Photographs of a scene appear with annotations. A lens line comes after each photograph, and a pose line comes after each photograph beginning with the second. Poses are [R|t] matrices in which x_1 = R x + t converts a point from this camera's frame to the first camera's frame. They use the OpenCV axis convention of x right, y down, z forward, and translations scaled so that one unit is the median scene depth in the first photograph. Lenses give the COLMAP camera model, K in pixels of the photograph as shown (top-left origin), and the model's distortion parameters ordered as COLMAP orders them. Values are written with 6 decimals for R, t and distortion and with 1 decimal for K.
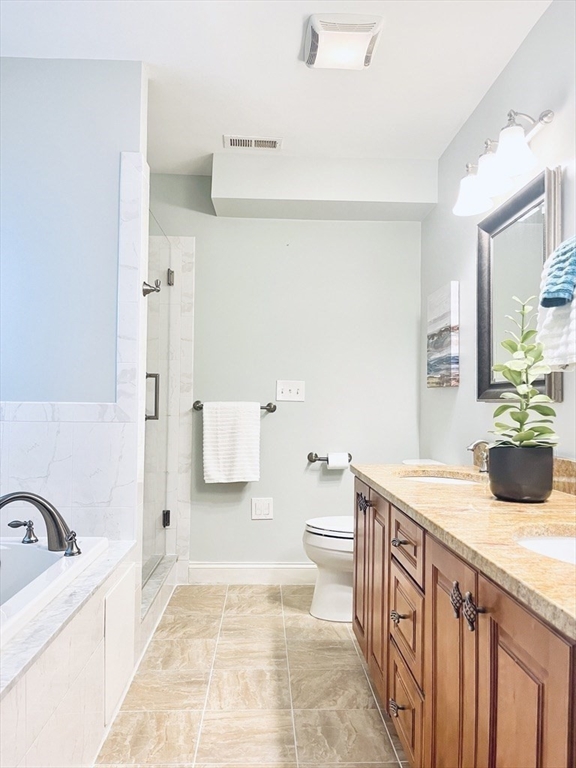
lens RADIAL K [[589.0, 0, 284.9], [0, 589.0, 384.9], [0, 0, 1]] dist [0.062320, -0.075587]
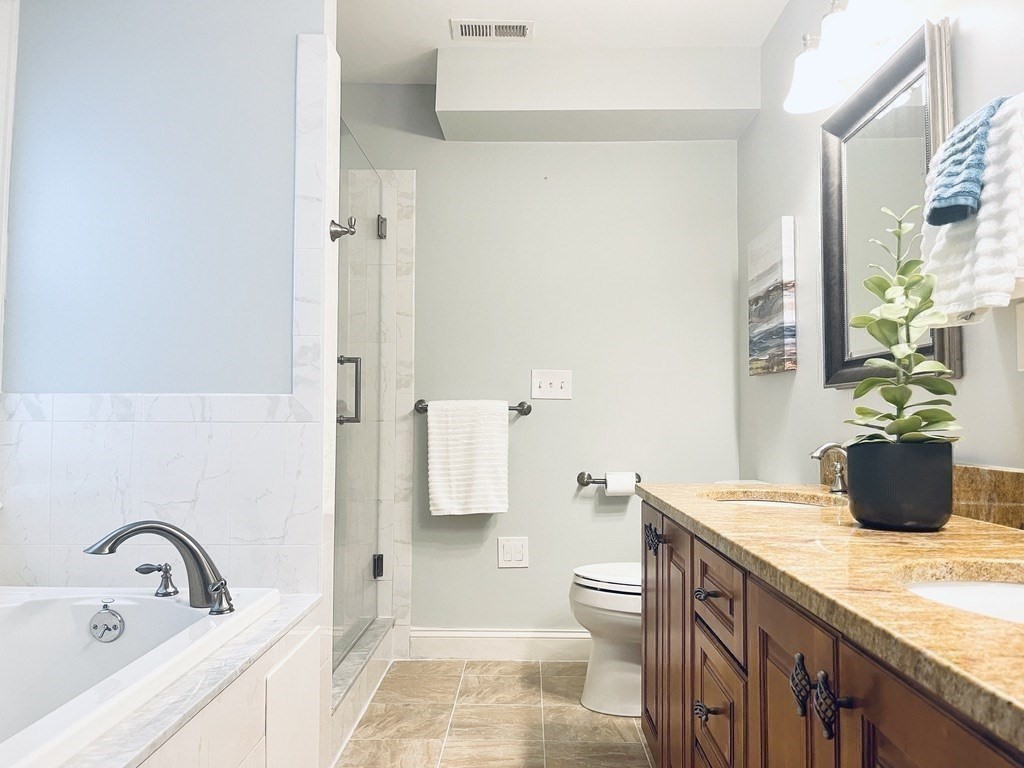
lens RADIAL K [[785.3, 0, 513.1], [0, 785.3, 383.6], [0, 0, 1]] dist [0.062320, -0.075587]
pose [[0.998357, -0.011025, -0.056230, 0.024222], [0.010167, 0.999828, -0.015517, 0.034049], [0.056391, 0.014920, 0.998297, 0.091181]]
